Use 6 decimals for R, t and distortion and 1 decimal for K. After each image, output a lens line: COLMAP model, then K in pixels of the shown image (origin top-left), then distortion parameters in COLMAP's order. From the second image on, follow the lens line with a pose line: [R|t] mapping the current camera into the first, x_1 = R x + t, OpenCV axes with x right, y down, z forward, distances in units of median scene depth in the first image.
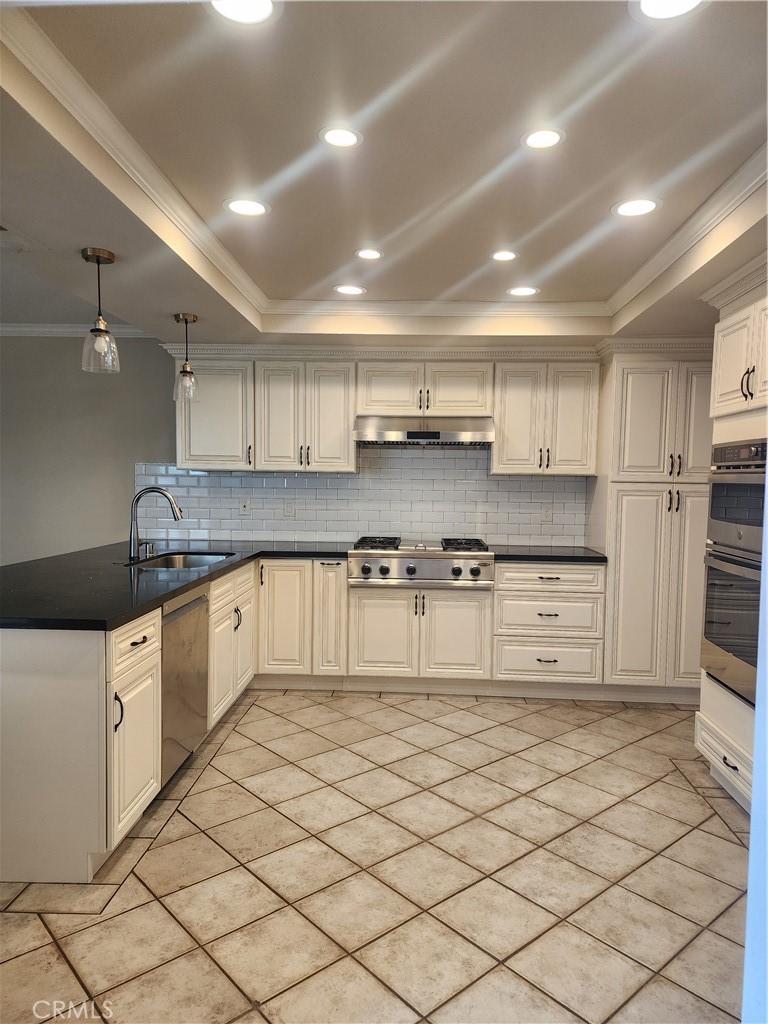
lens RADIAL K [[684.5, 0, 393.8], [0, 684.5, 522.2], [0, 0, 1]] dist [0.081203, -0.065778]
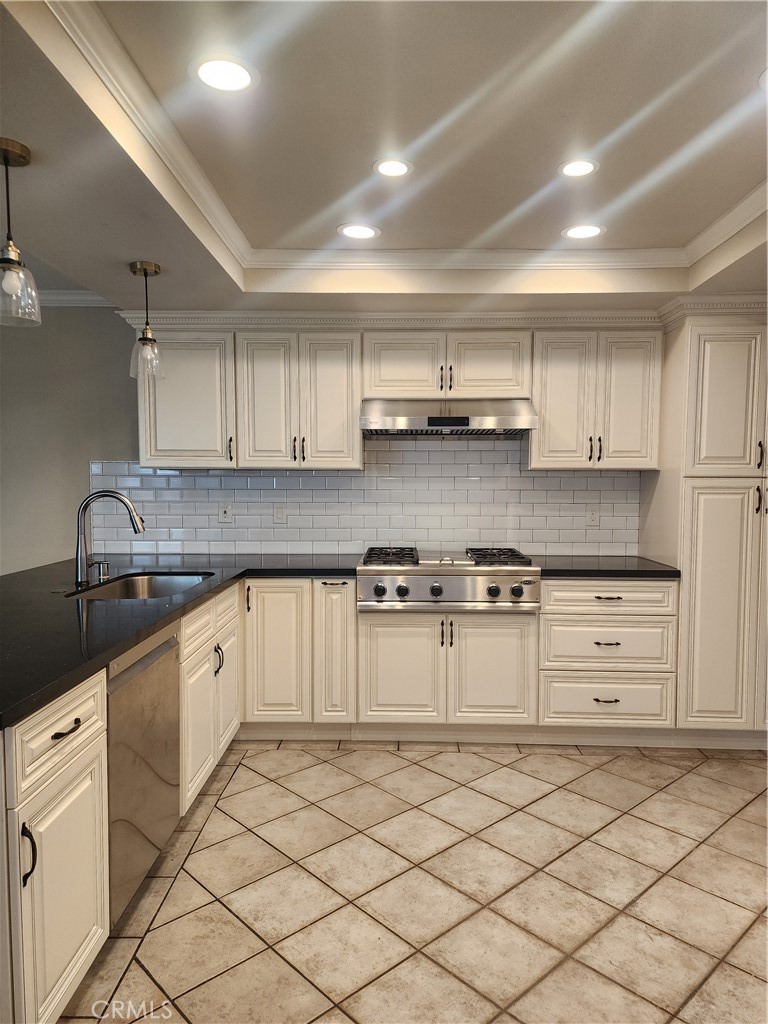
lens RADIAL K [[684.5, 0, 390.1], [0, 684.5, 525.0], [0, 0, 1]] dist [0.081203, -0.065778]
pose [[0.999621, -0.013232, 0.024148, -0.051827], [0.013123, 0.999903, 0.004663, -0.011970], [-0.024208, -0.004344, 0.999698, 0.224420]]
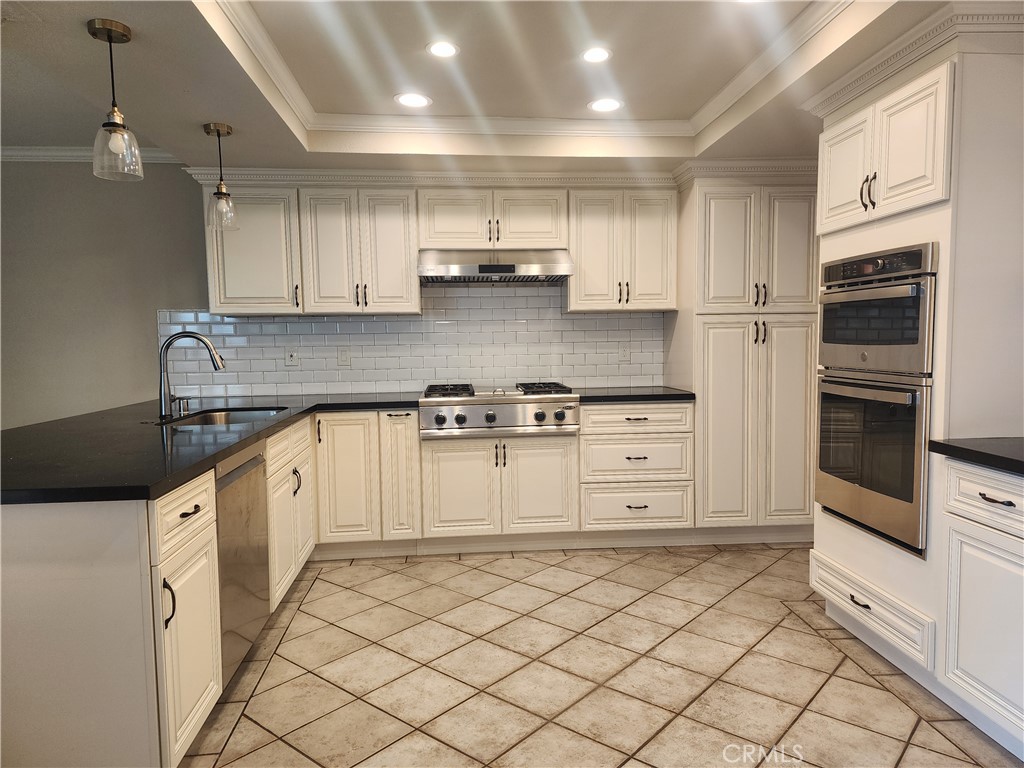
lens RADIAL K [[684.5, 0, 518.6], [0, 684.5, 387.8], [0, 0, 1]] dist [0.081203, -0.065778]
pose [[0.990182, -0.040113, 0.133905, -0.063287], [0.038768, 0.999168, 0.012639, 0.023022], [-0.134301, -0.007324, 0.990914, 0.106298]]
